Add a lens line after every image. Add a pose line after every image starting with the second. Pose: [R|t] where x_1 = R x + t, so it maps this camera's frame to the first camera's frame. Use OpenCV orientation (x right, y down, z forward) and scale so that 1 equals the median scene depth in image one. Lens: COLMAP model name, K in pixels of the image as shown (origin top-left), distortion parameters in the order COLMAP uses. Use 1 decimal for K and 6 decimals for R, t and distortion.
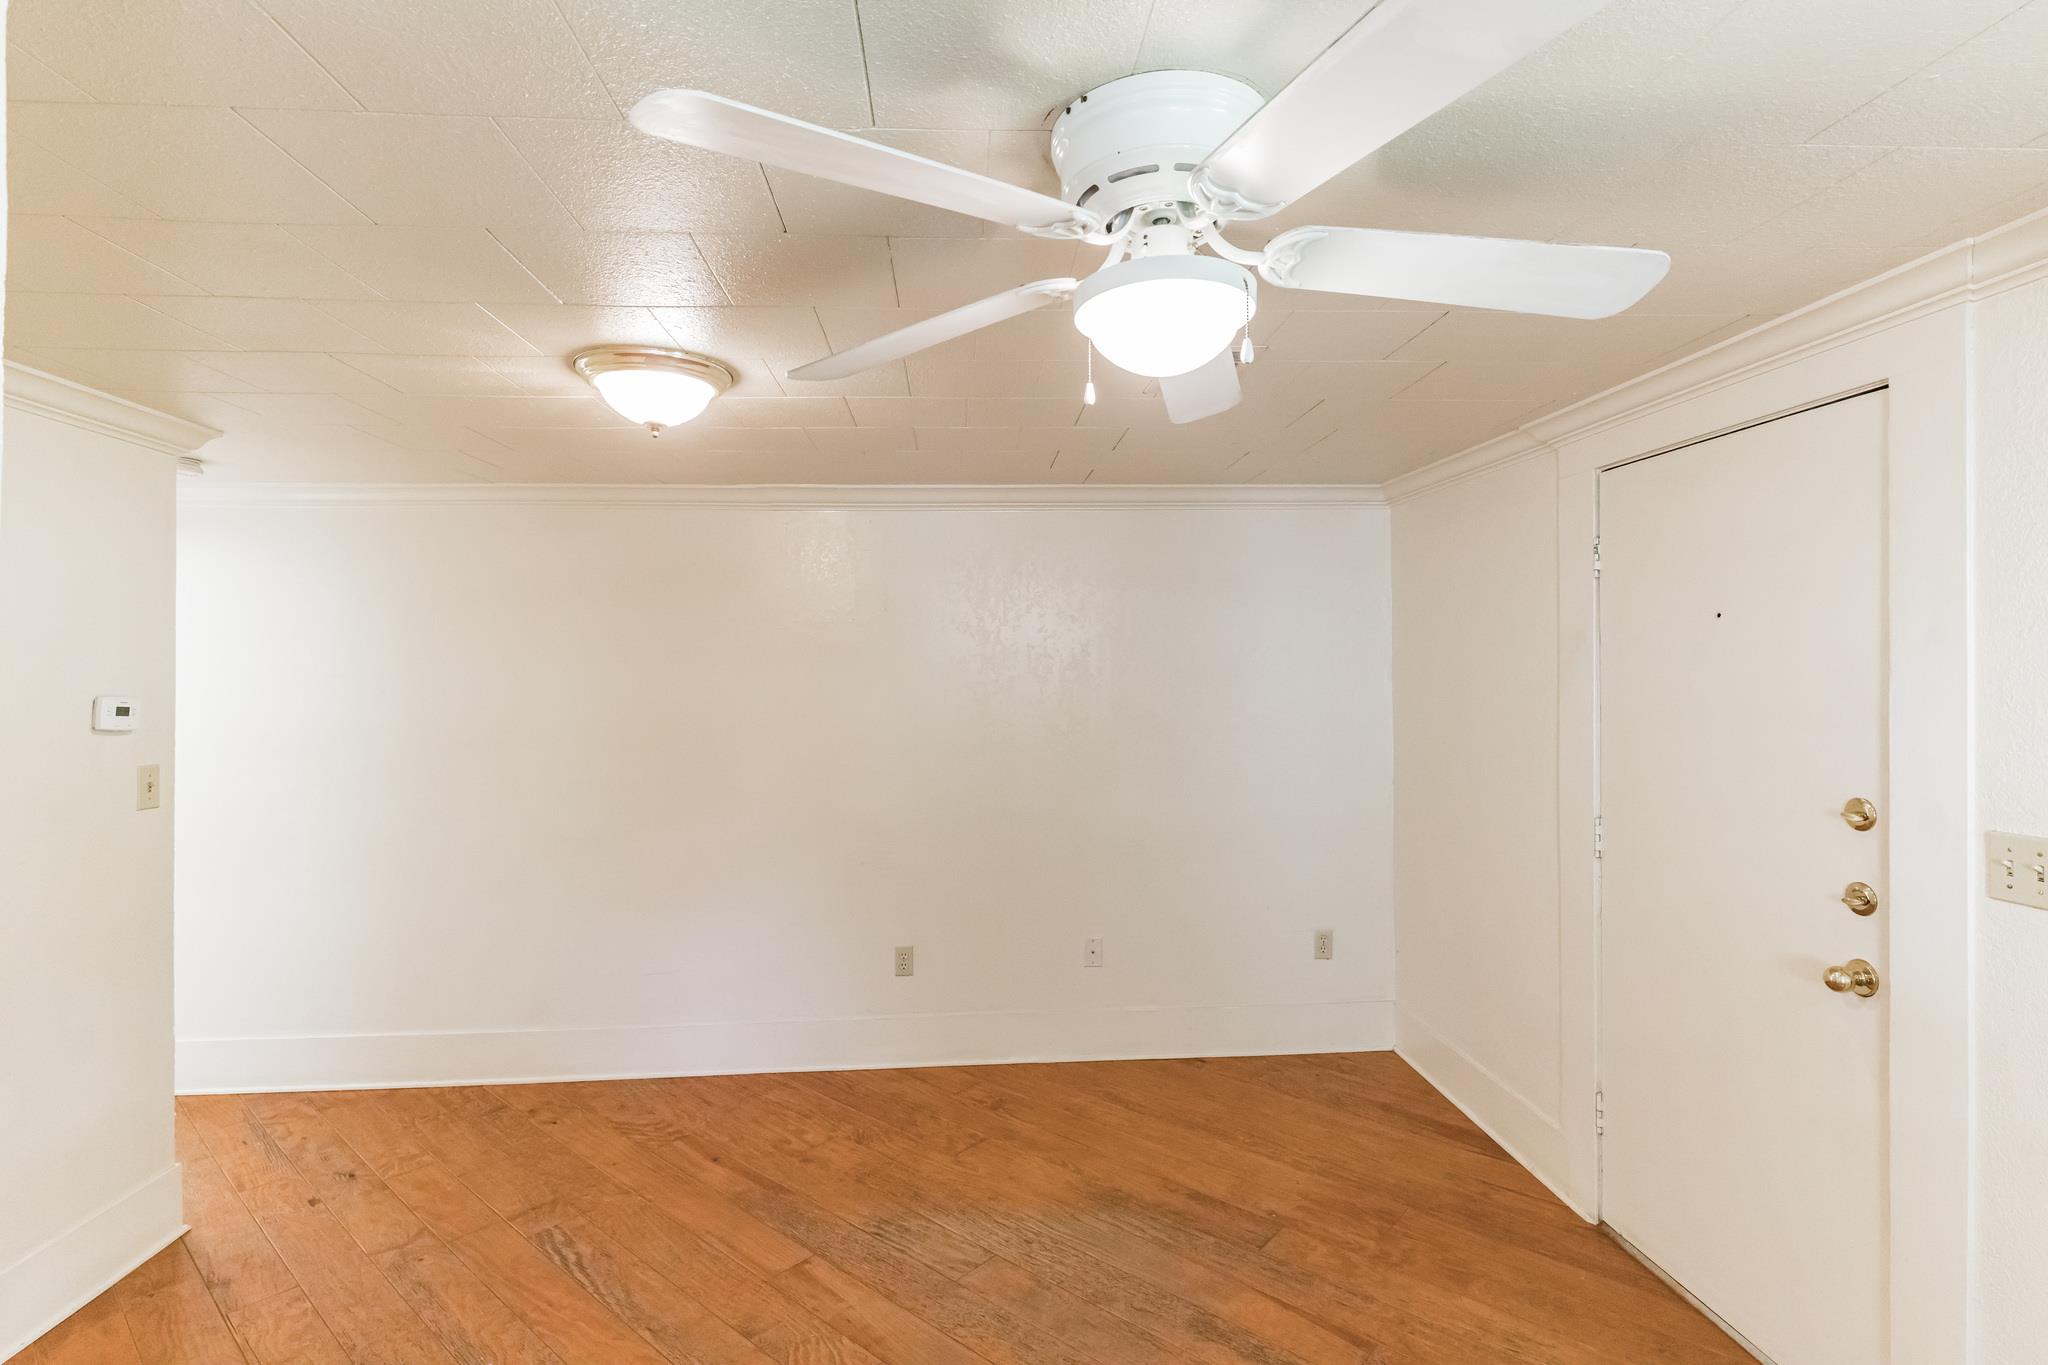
lens RADIAL K [[955.7, 0, 1018.5], [0, 955.7, 674.5], [0, 0, 1]] dist [0.000308, 0.000303]
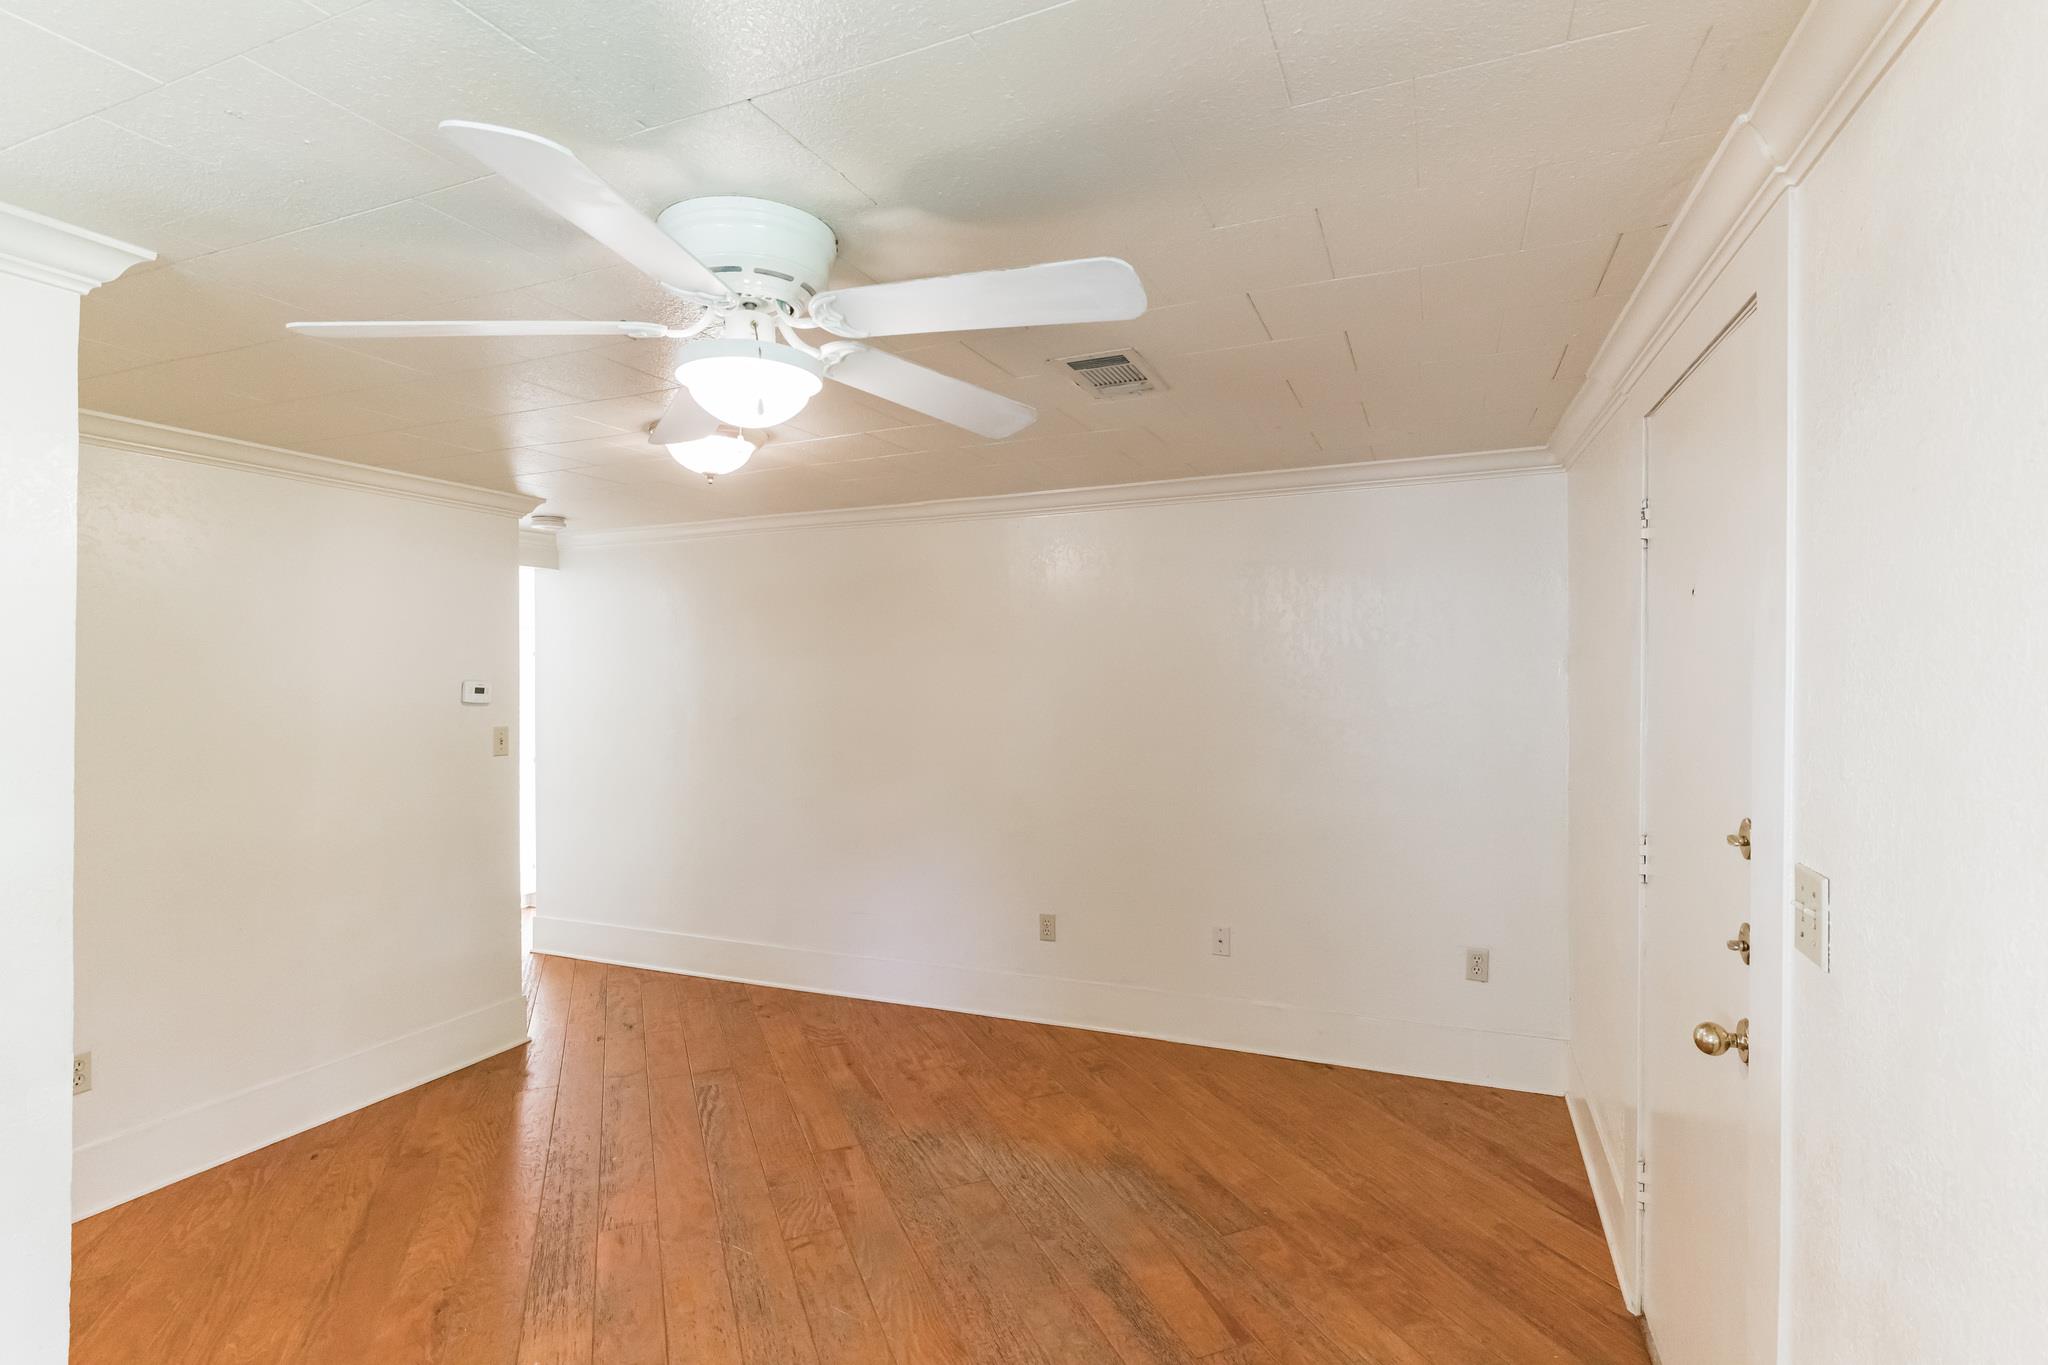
lens RADIAL K [[955.7, 0, 1014.6], [0, 955.7, 680.2], [0, 0, 1]] dist [0.000308, 0.000303]
pose [[0.897771, 0.005195, -0.440433, 0.441093], [0.002063, 0.999870, 0.016000, -0.000642], [0.440458, -0.015274, 0.897643, 0.007280]]
